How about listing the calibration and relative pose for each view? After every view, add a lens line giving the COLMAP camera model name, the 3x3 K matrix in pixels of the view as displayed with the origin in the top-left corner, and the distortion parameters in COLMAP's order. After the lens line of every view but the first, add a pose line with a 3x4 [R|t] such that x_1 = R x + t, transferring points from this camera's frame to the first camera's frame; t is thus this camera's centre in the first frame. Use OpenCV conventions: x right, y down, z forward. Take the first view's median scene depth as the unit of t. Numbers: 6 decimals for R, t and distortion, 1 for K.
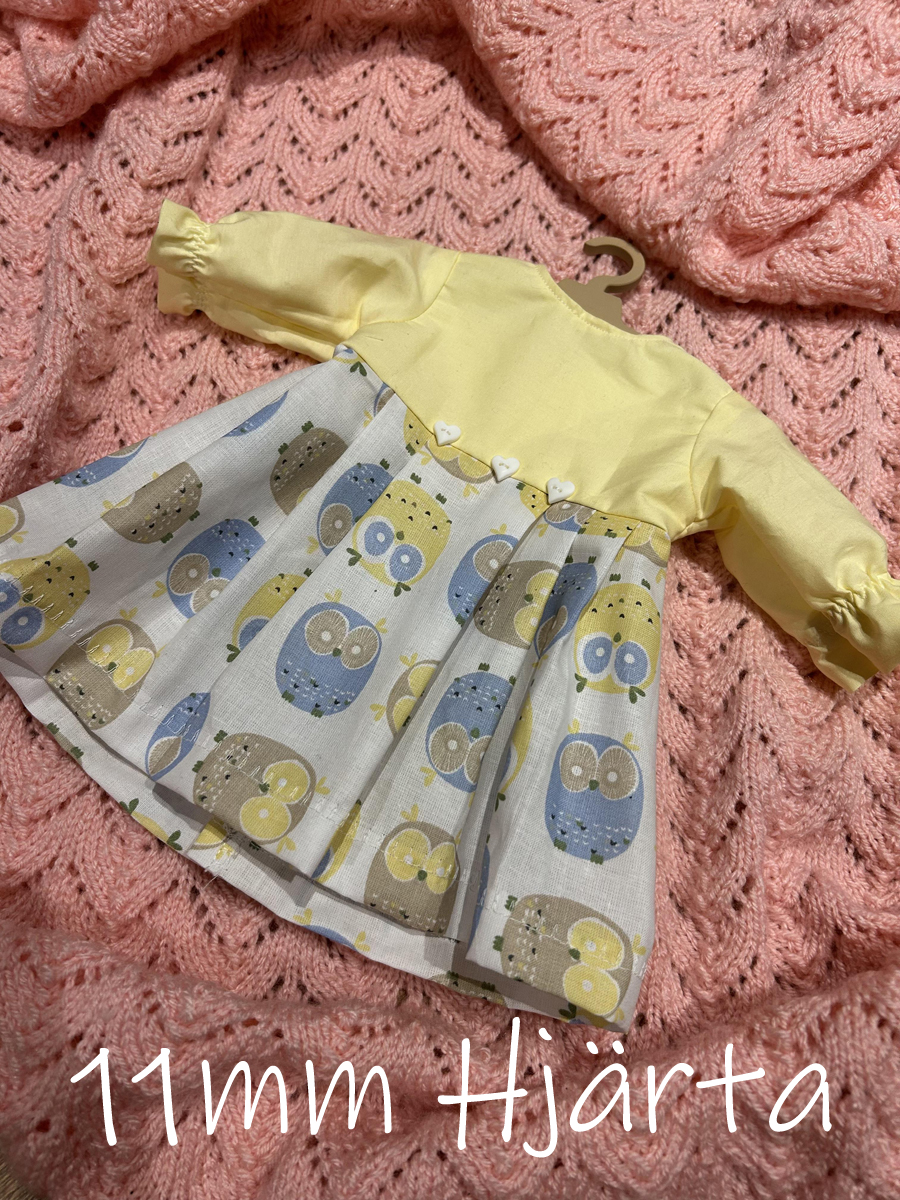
lens RADIAL K [[886.4, 0, 450.0], [0, 886.4, 600.0], [0, 0, 1]] dist [-0.000754, -0.000661]
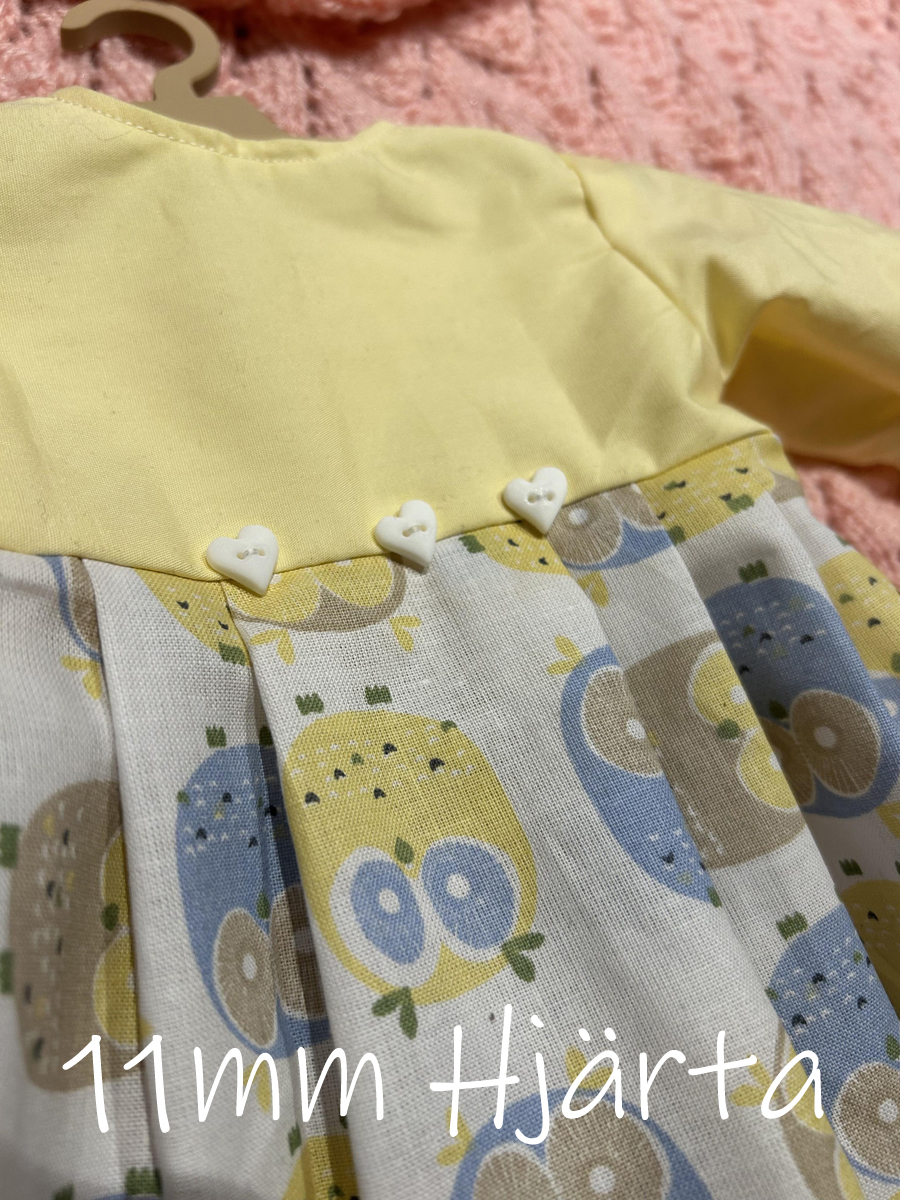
lens RADIAL K [[977.1, 0, 449.9], [0, 977.1, 563.7], [0, 0, 1]] dist [-0.027456, -0.005225]
pose [[0.588651, -0.624530, 0.513276, -0.174577], [0.580402, 0.768474, 0.269408, -0.257413], [-0.562693, 0.139319, 0.814841, 0.642529]]
